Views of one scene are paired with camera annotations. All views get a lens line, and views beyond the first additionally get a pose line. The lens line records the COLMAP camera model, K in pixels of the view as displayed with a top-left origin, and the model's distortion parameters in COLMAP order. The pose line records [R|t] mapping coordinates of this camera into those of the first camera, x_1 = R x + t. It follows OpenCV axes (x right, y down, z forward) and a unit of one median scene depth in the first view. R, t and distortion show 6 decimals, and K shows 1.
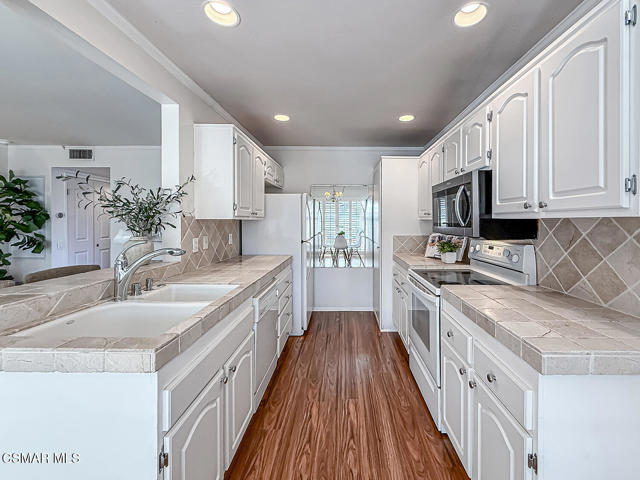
lens RADIAL K [[272.1, 0, 349.5], [0, 272.1, 219.8], [0, 0, 1]] dist [-0.000813, -0.000063]
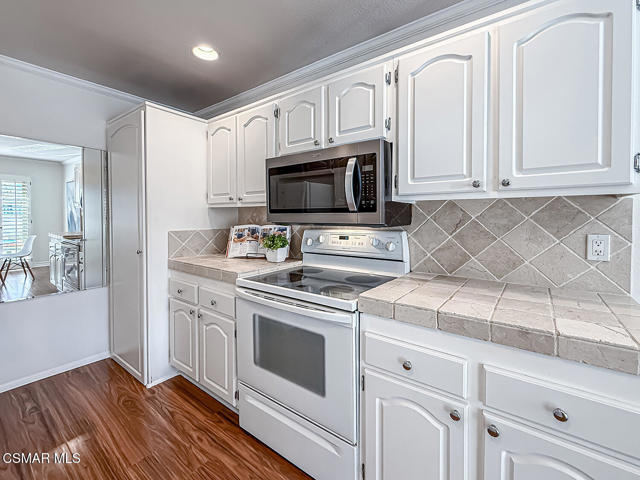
lens RADIAL K [[261.7, 0, 318.5], [0, 261.7, 220.8], [0, 0, 1]] dist [-0.000358, -0.000157]
pose [[0.596653, -0.008624, 0.802453, -0.171430], [-0.006254, 0.999862, 0.015396, 0.029743], [-0.802475, -0.014205, 0.596517, 0.470067]]
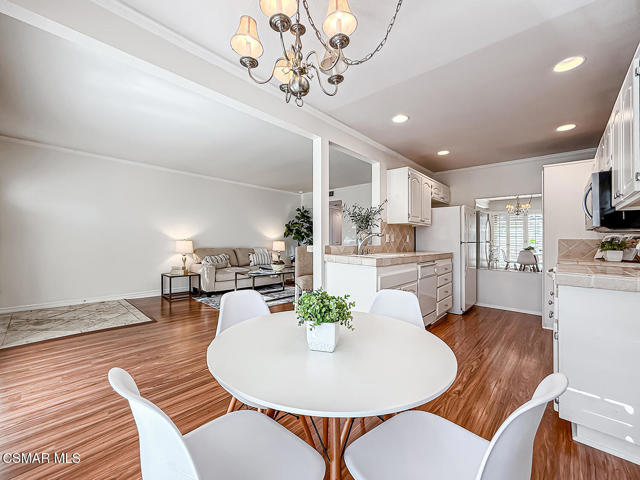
lens RADIAL K [[252.2, 0, 317.2], [0, 252.2, 230.1], [0, 0, 1]] dist [0.000766, 0.000125]
pose [[0.711368, -0.010090, -0.702747, 0.250466], [-0.013455, 0.999518, -0.027972, 0.087237], [0.702691, 0.029354, 0.710890, -0.466624]]
